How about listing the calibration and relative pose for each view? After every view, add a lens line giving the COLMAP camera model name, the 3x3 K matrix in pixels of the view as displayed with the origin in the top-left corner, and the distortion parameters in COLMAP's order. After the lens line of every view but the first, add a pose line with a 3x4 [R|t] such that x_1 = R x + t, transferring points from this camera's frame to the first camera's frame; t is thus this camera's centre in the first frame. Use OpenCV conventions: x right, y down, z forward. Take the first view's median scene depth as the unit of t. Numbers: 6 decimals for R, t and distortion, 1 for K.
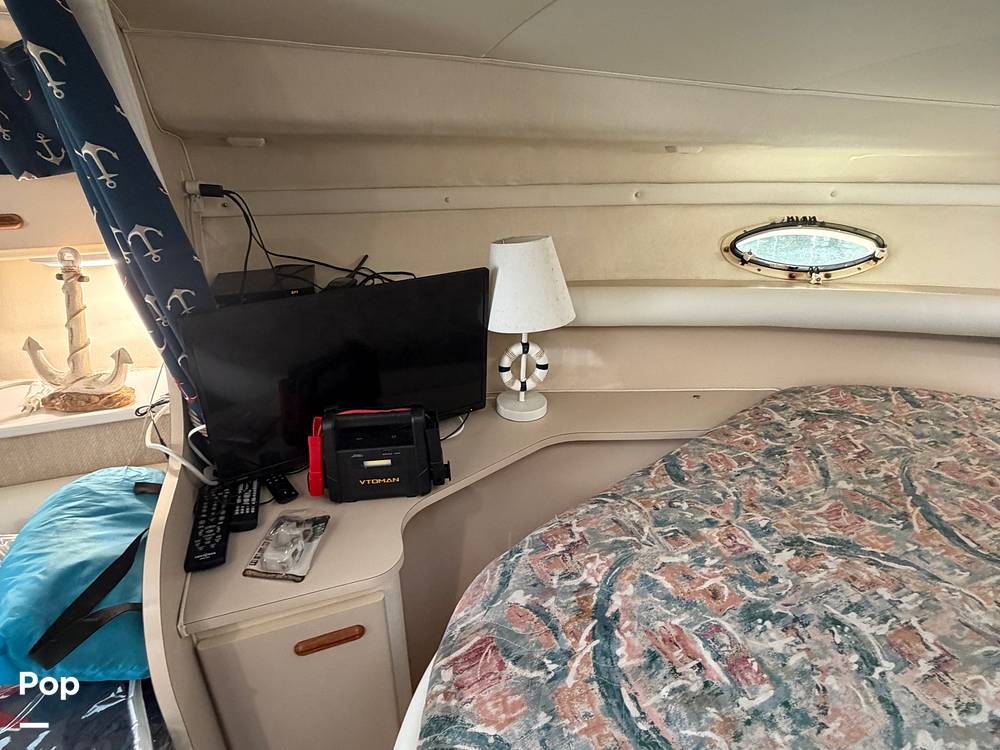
lens RADIAL K [[527.0, 0, 502.2], [0, 527.0, 368.8], [0, 0, 1]] dist [-0.002040, 0.000284]
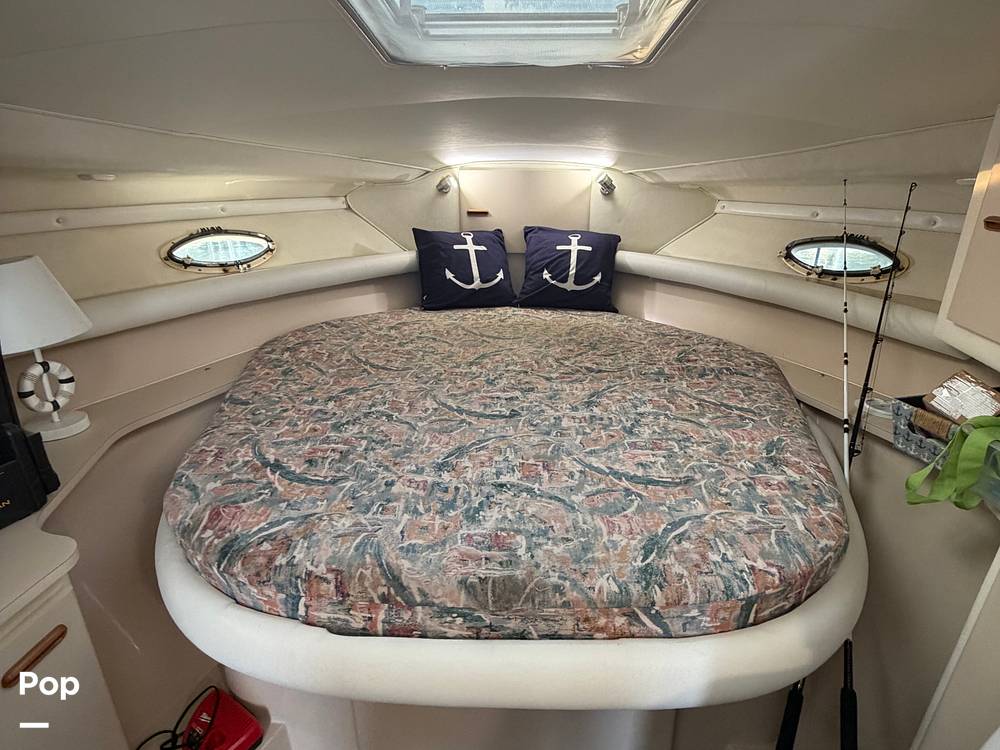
lens RADIAL K [[527.0, 0, 502.2], [0, 527.0, 368.8], [0, 0, 1]] dist [-0.002040, 0.000284]
pose [[0.440345, -0.311256, 0.842150, -0.473904], [0.361534, 0.920049, 0.151007, 0.145959], [-0.821821, 0.237970, 0.517668, -0.281067]]
